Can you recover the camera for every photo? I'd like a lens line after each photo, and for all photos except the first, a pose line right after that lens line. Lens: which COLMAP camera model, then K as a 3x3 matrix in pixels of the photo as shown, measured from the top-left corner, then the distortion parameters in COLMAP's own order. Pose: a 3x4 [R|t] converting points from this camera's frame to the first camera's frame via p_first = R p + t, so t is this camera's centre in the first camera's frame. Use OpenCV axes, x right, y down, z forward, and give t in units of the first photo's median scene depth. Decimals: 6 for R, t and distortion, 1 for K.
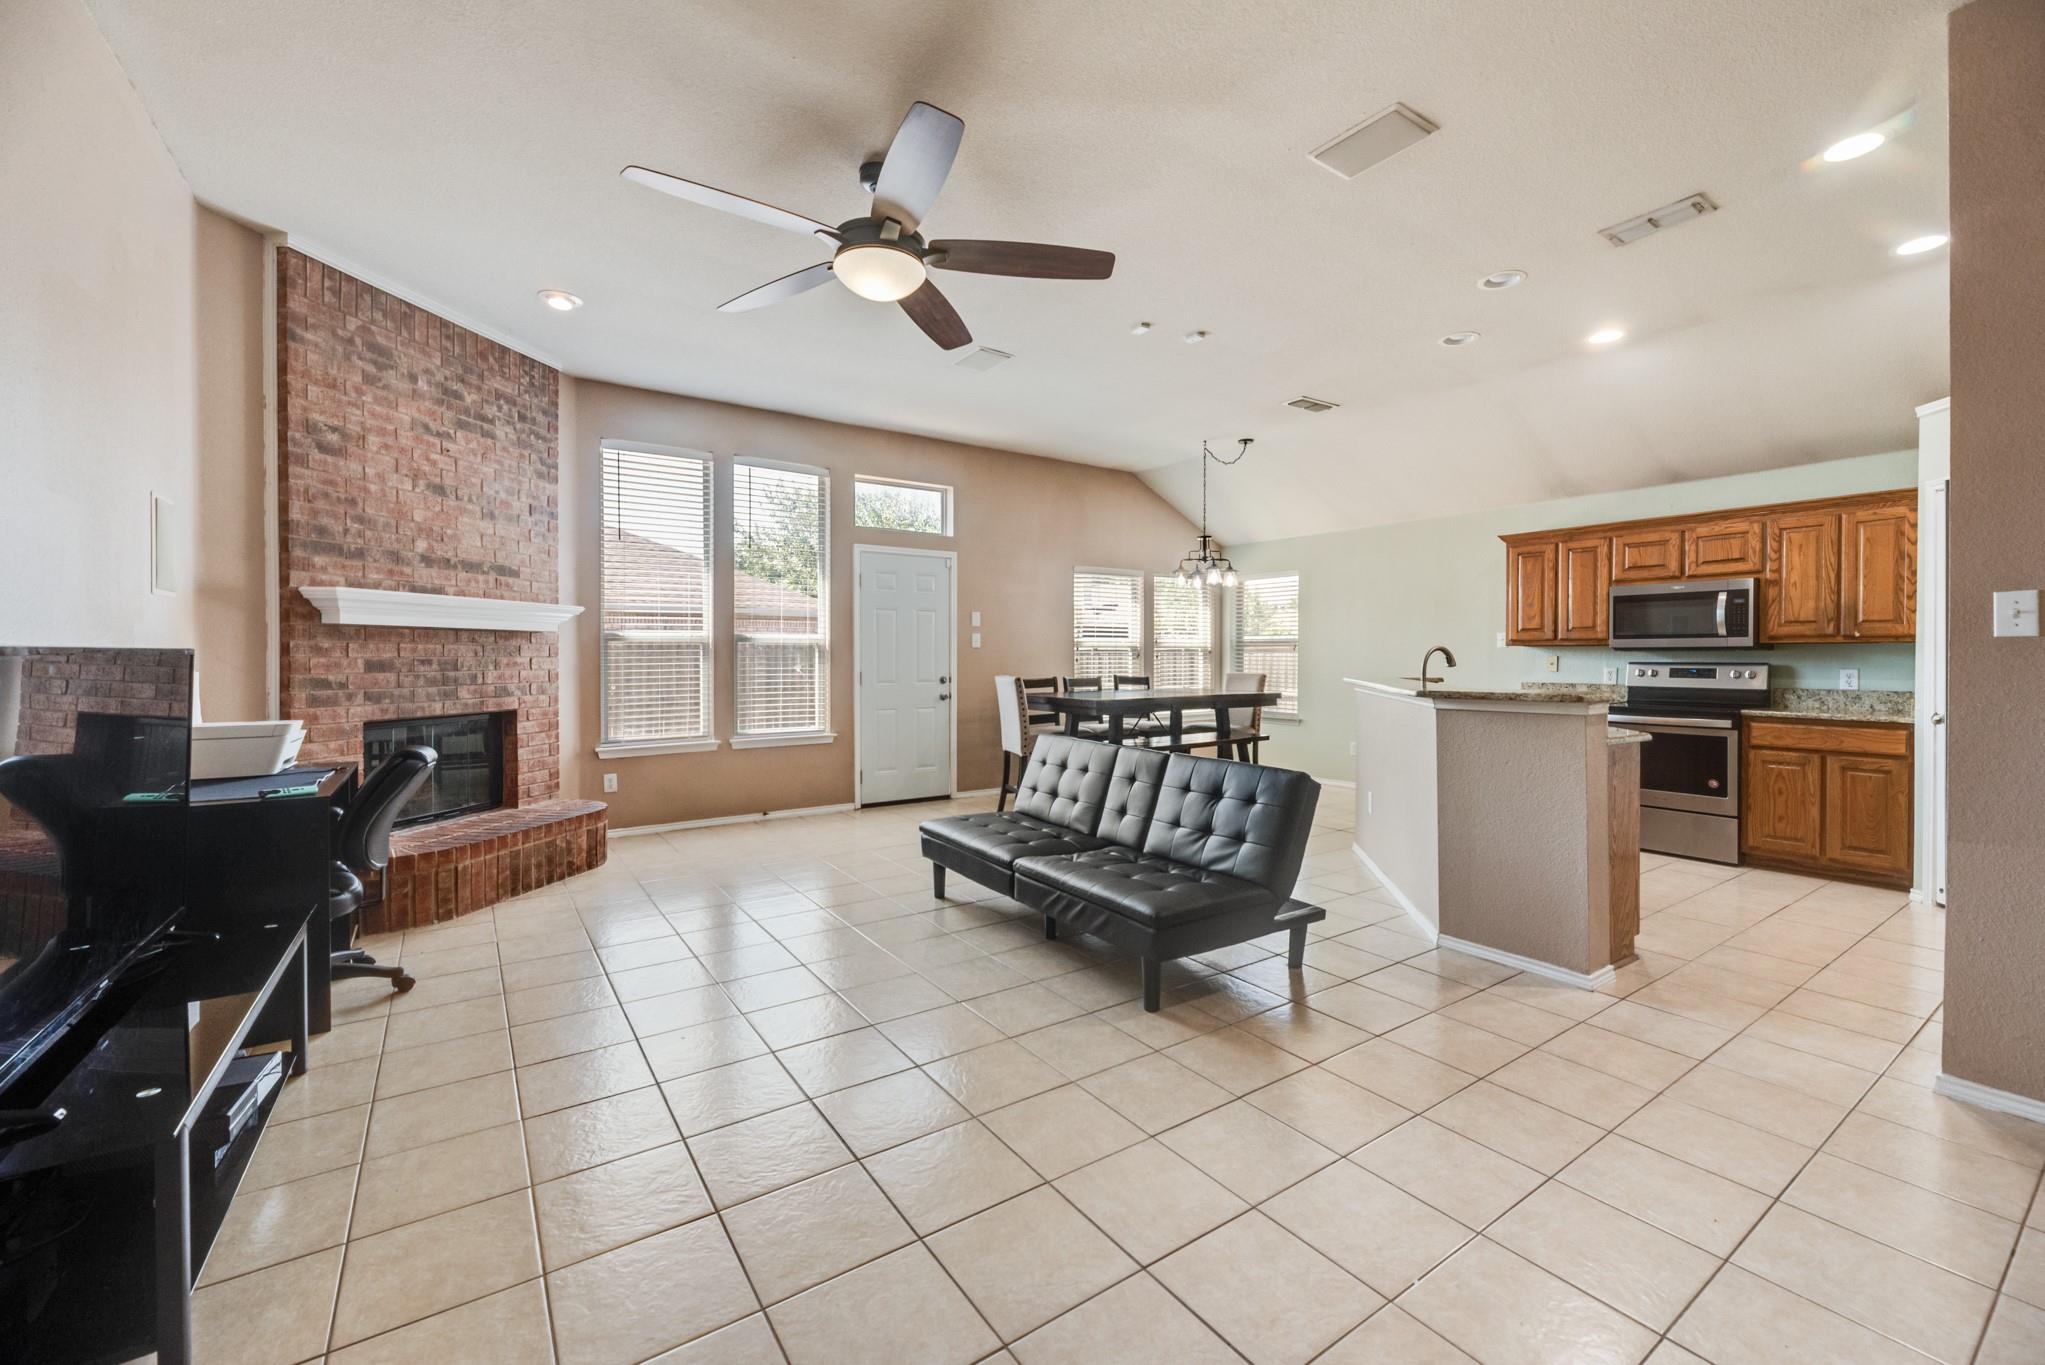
lens RADIAL K [[823.8, 0, 1036.0], [0, 823.8, 668.0], [0, 0, 1]] dist [-0.005462, -0.000033]
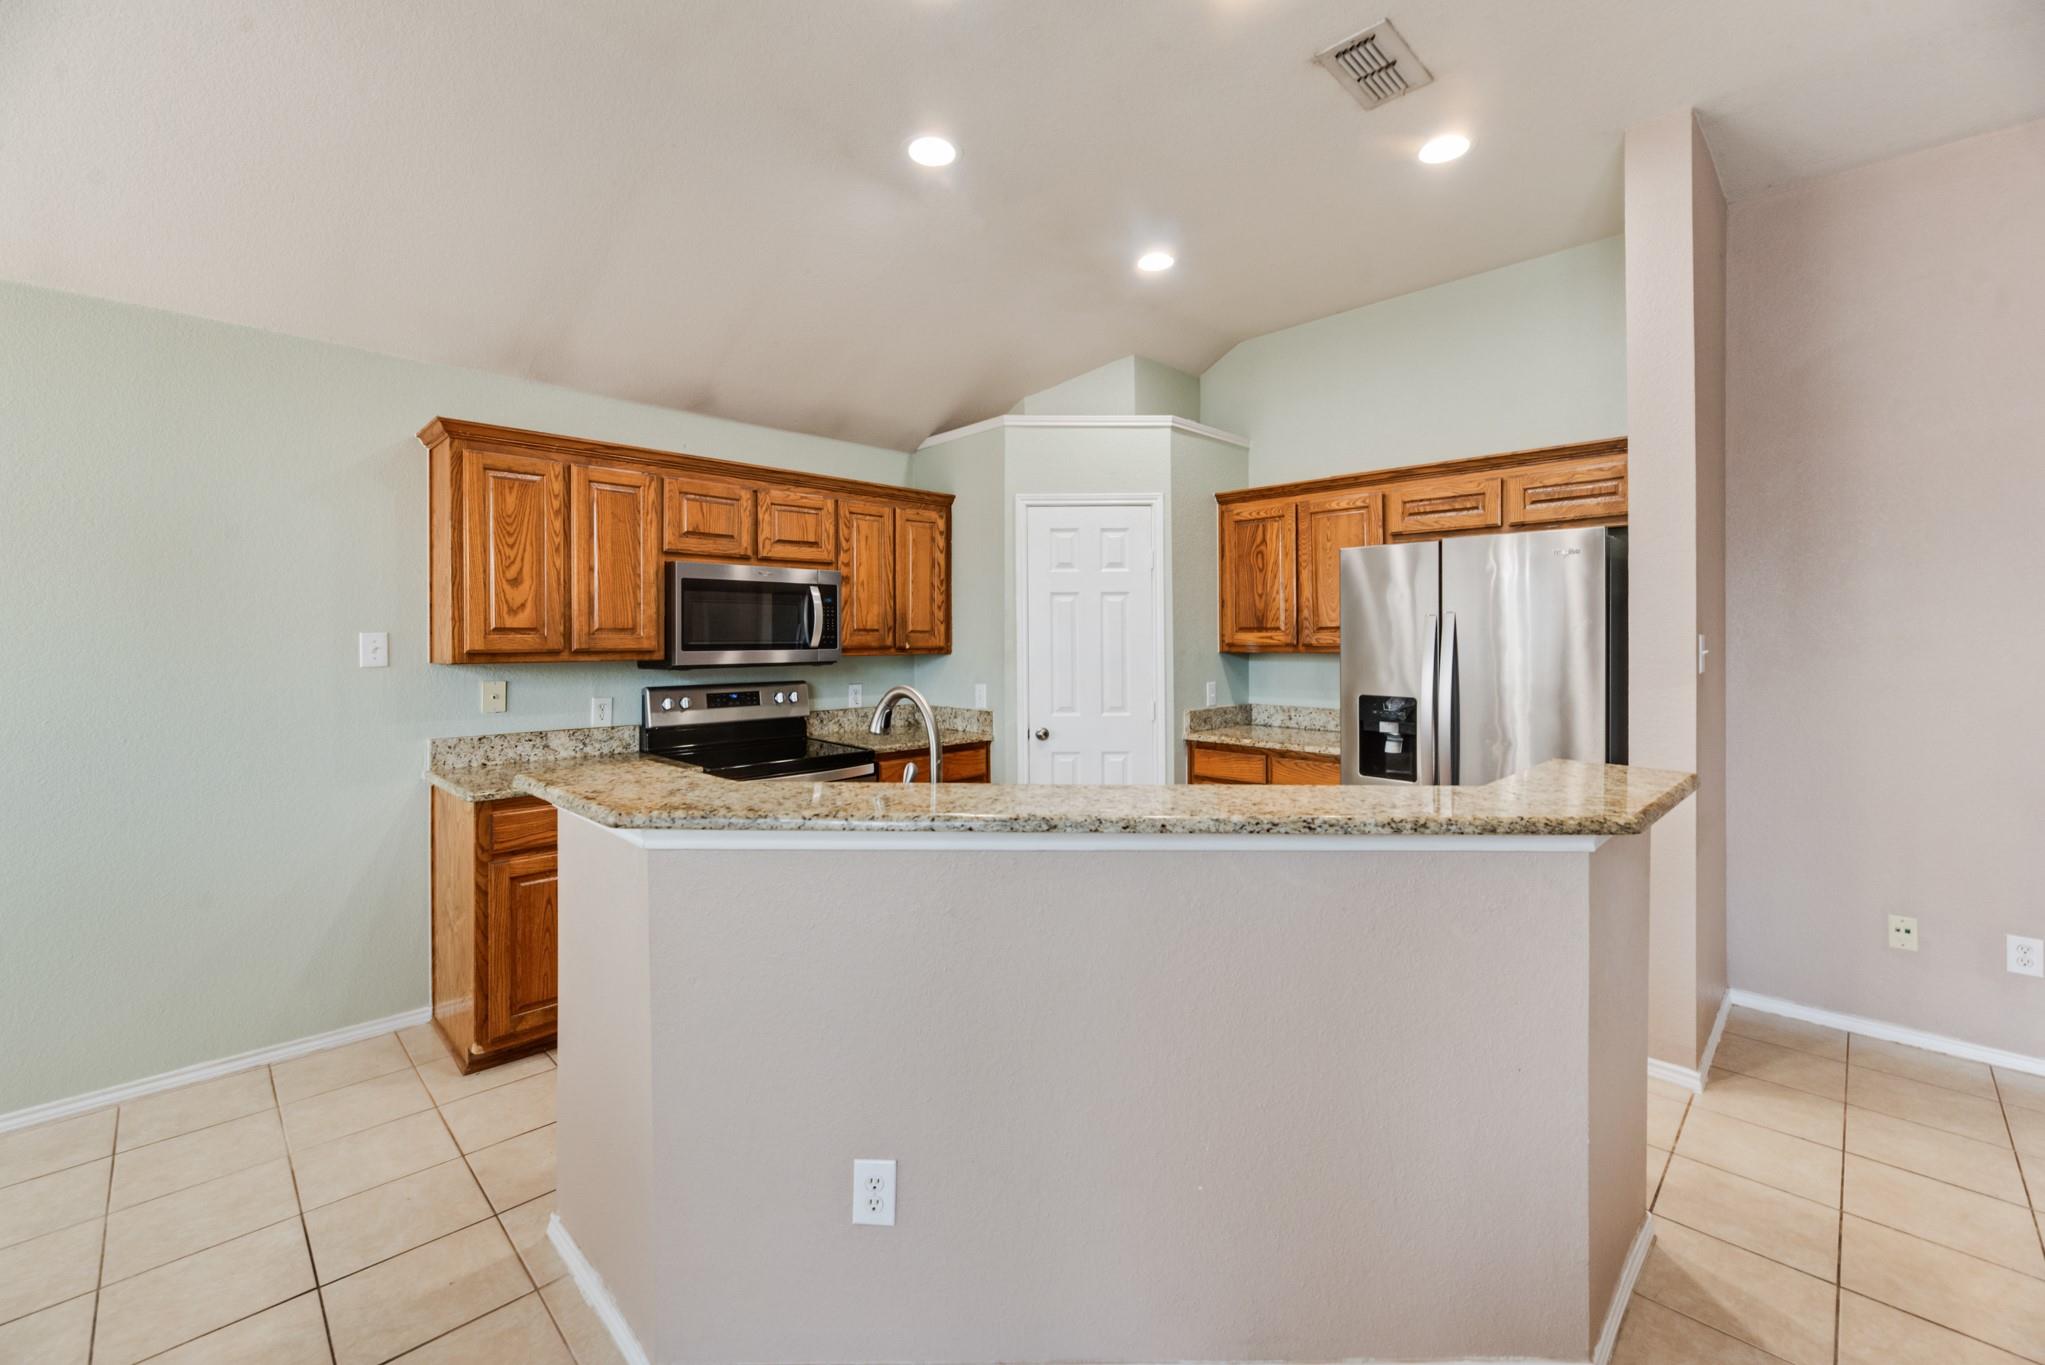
lens RADIAL K [[844.6, 0, 1031.3], [0, 844.6, 635.2], [0, 0, 1]] dist [0.001960, 0.000440]
pose [[-0.182908, 0.000420, 0.983130, 0.074137], [0.016354, 0.999863, 0.002616, -0.051014], [-0.982994, 0.016556, -0.182890, 0.998102]]
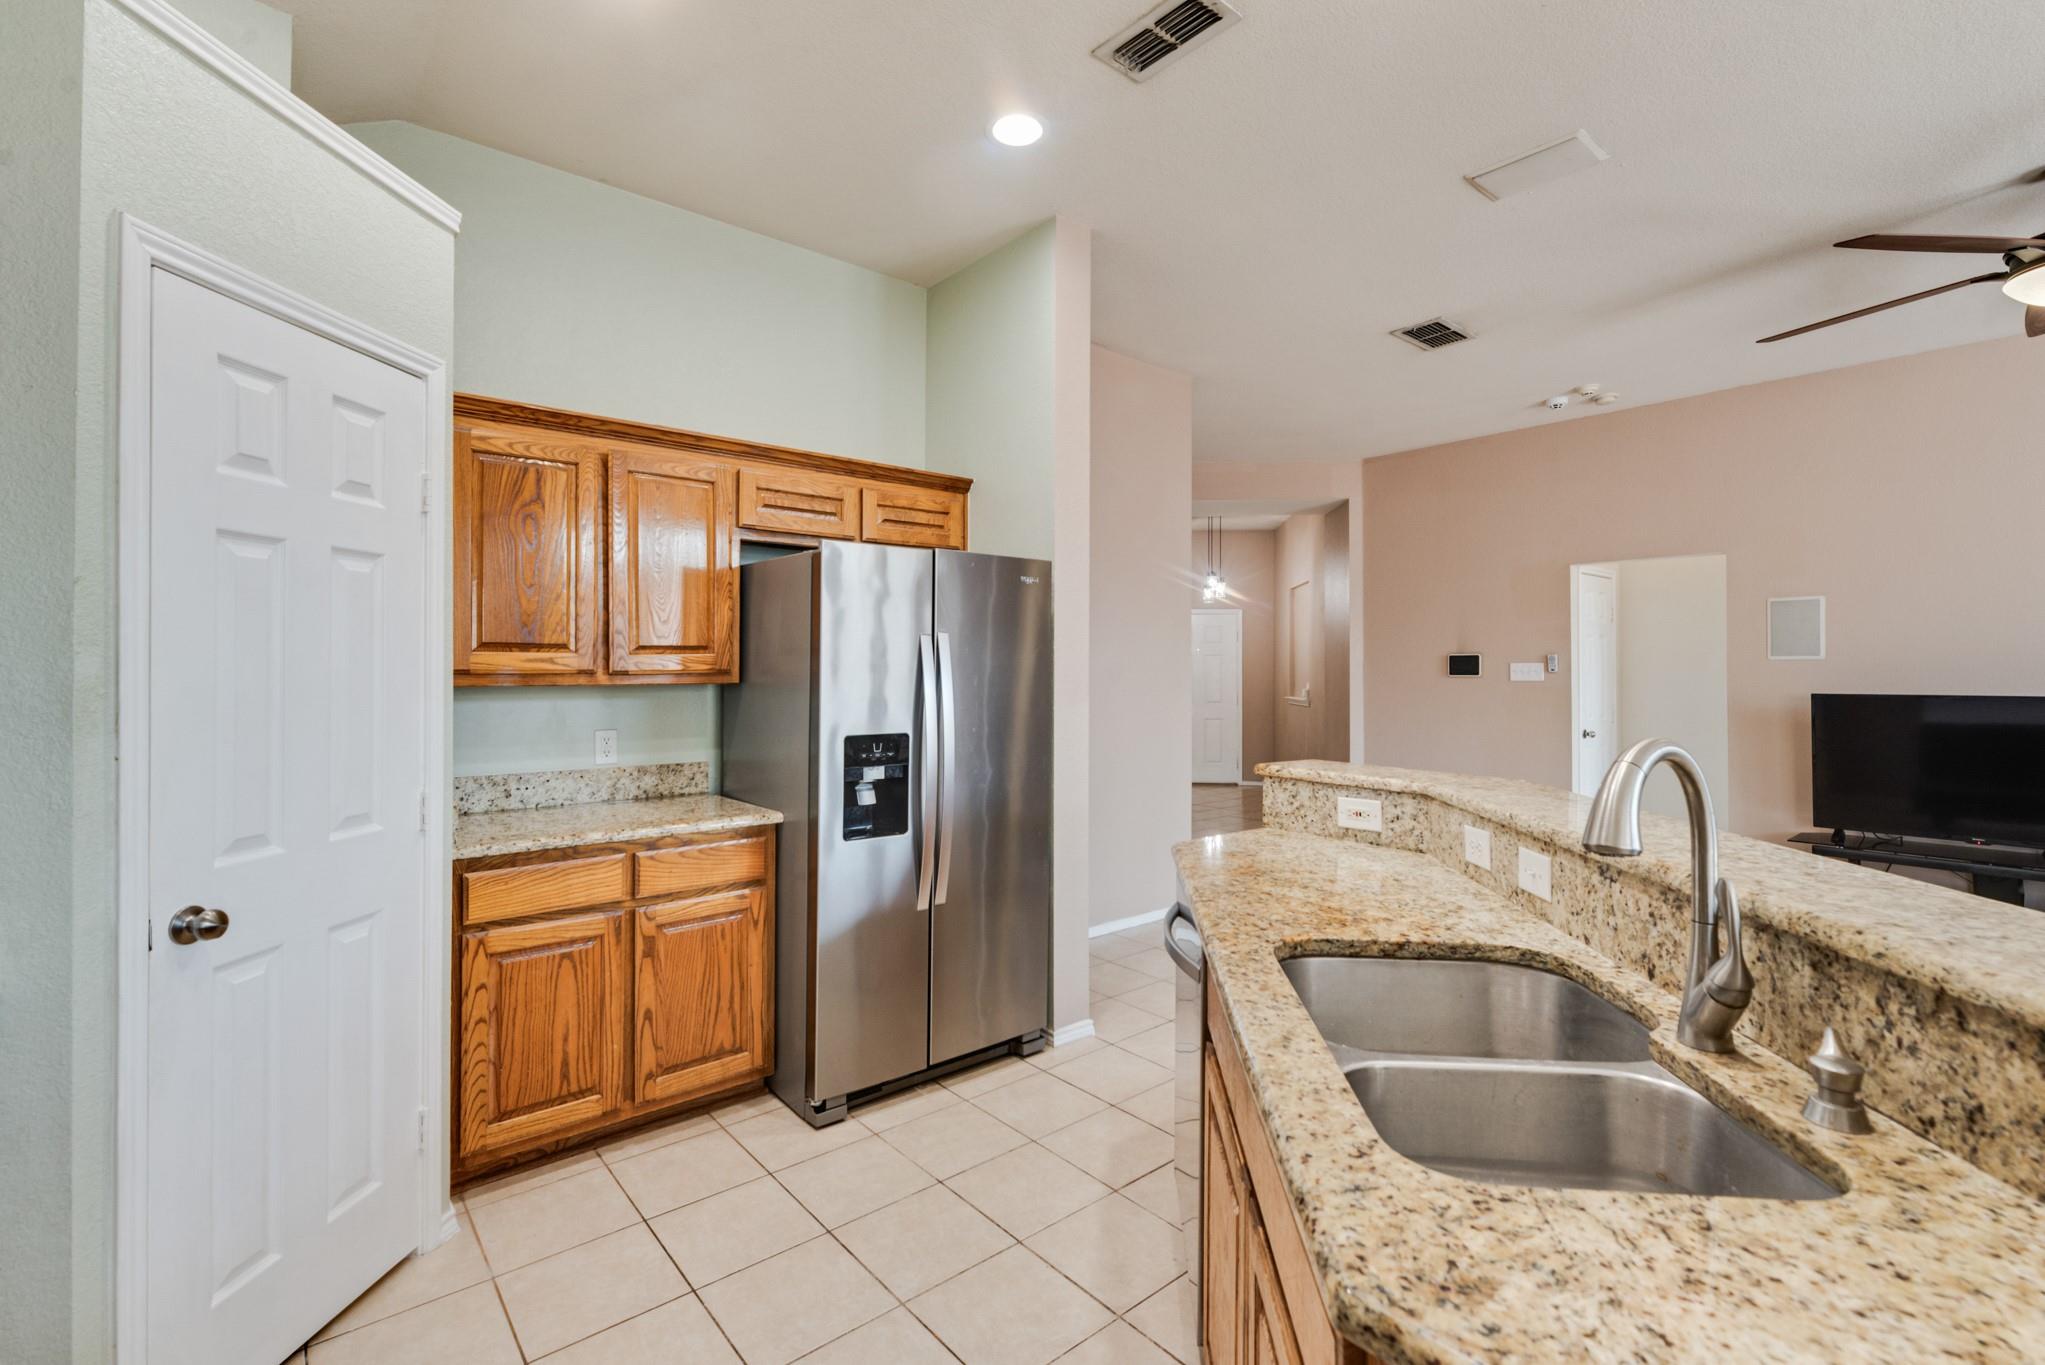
lens RADIAL K [[903.4, 0, 1021.4], [0, 903.4, 658.9], [0, 0, 1]] dist [-0.003510, 0.000454]
pose [[-0.996121, -0.002141, -0.087963, 0.651407], [-0.002277, 0.999996, 0.001443, -0.044702], [0.087959, 0.001638, -0.996123, 1.180556]]
